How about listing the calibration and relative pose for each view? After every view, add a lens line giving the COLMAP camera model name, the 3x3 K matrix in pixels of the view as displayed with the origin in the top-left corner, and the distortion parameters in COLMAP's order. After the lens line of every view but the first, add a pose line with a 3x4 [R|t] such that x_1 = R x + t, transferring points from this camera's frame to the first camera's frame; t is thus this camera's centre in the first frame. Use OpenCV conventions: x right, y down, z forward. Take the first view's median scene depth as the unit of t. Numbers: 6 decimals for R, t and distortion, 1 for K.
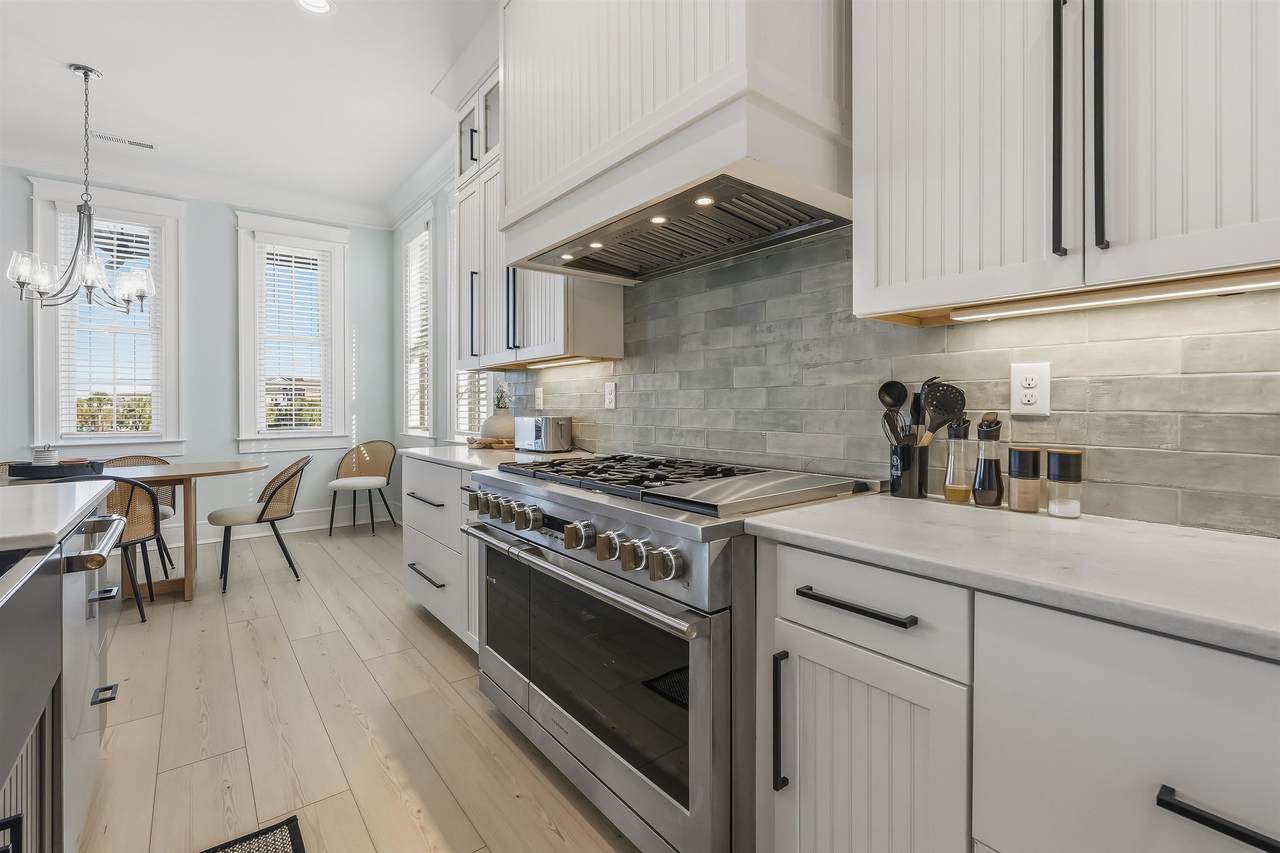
lens RADIAL K [[569.5, 0, 640.0], [0, 569.5, 405.2], [0, 0, 1]] dist [-0.000145, -0.000296]
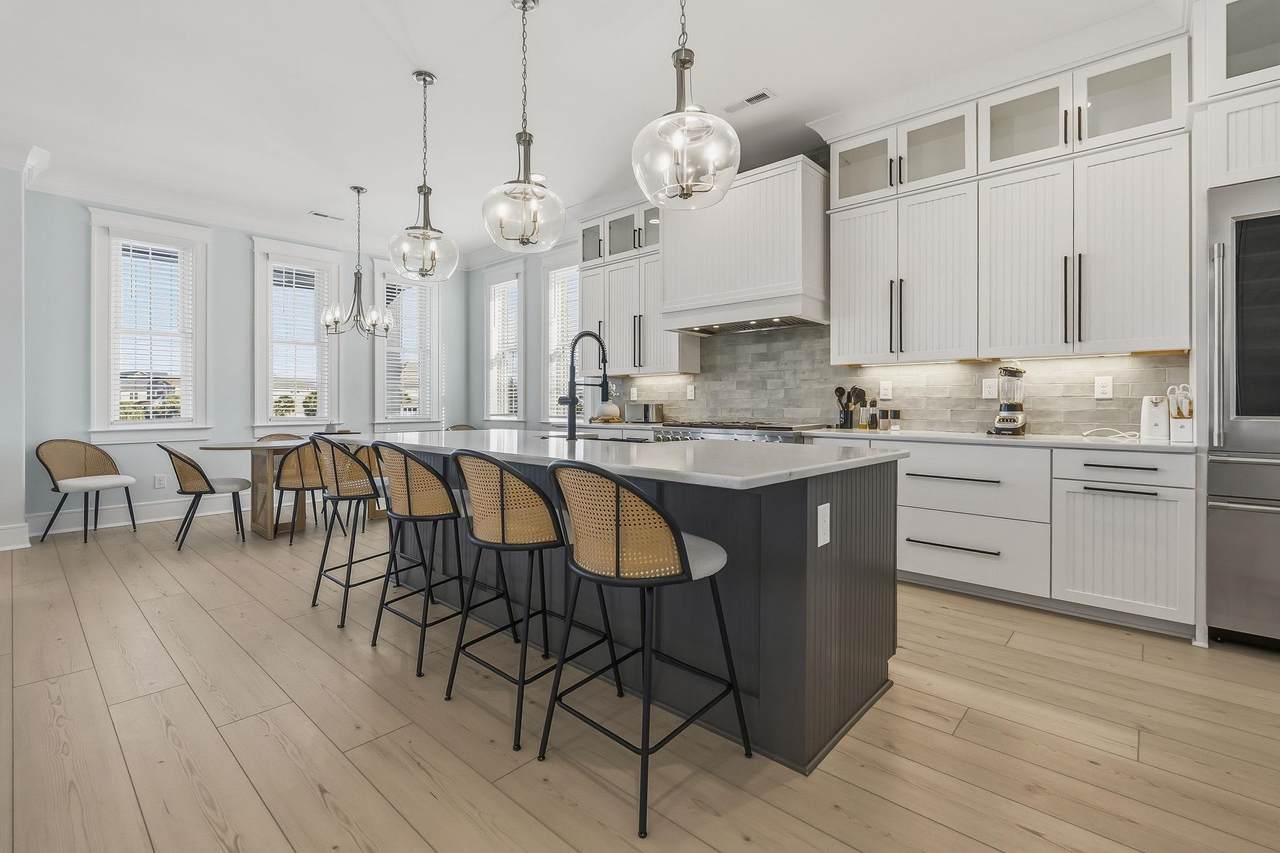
lens RADIAL K [[572.1, 0, 634.8], [0, 572.1, 402.9], [0, 0, 1]] dist [0.001987, -0.000190]
pose [[0.986413, 0.004179, 0.164229, -0.809387], [-0.003460, 0.999983, -0.004661, 0.041594], [-0.164246, 0.004030, 0.986411, -1.276354]]
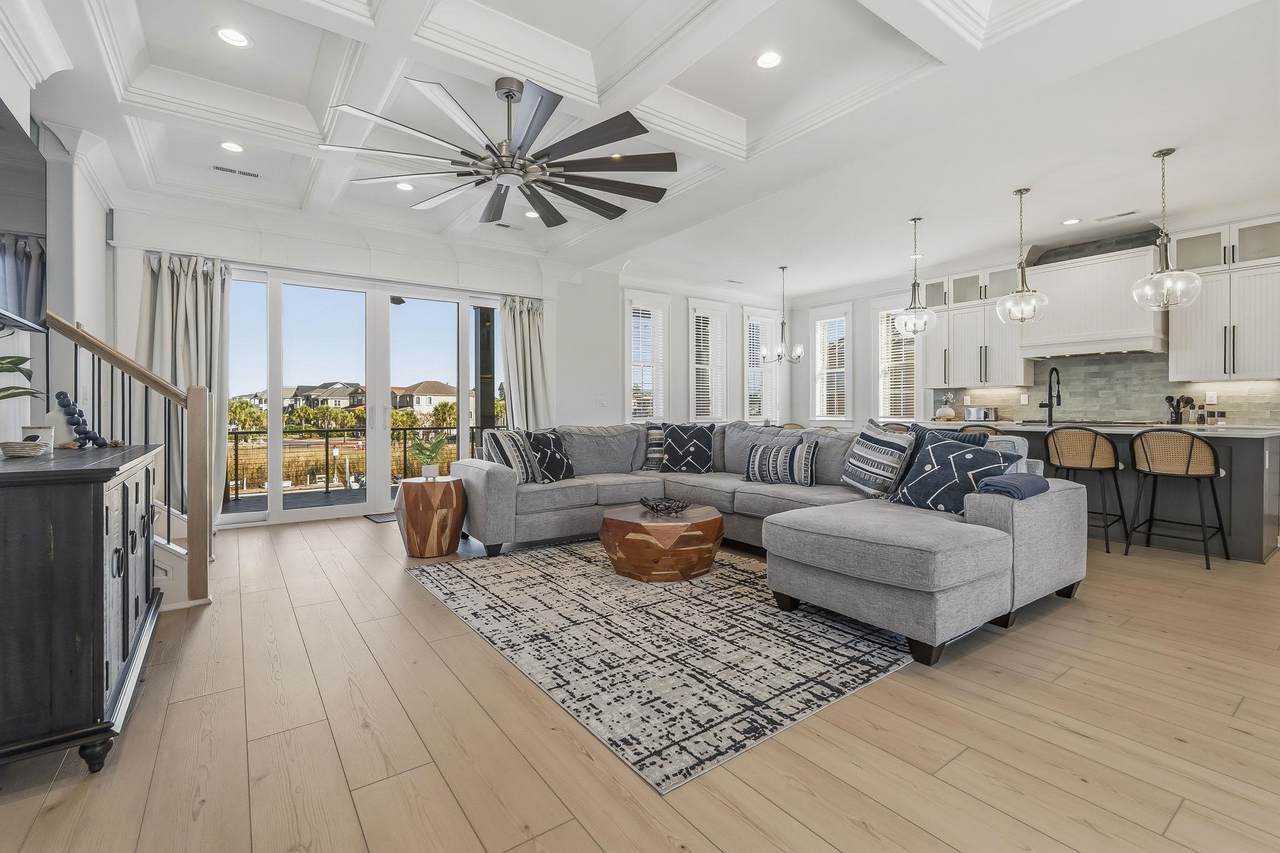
lens RADIAL K [[562.1, 0, 640.0], [0, 562.1, 412.5], [0, 0, 1]] dist [-0.002140, 0.000110]
pose [[0.999332, 0.004041, -0.036332, -2.619805], [-0.003929, 0.999987, 0.003161, 0.064146], [0.036345, -0.003016, 0.999335, -2.567524]]
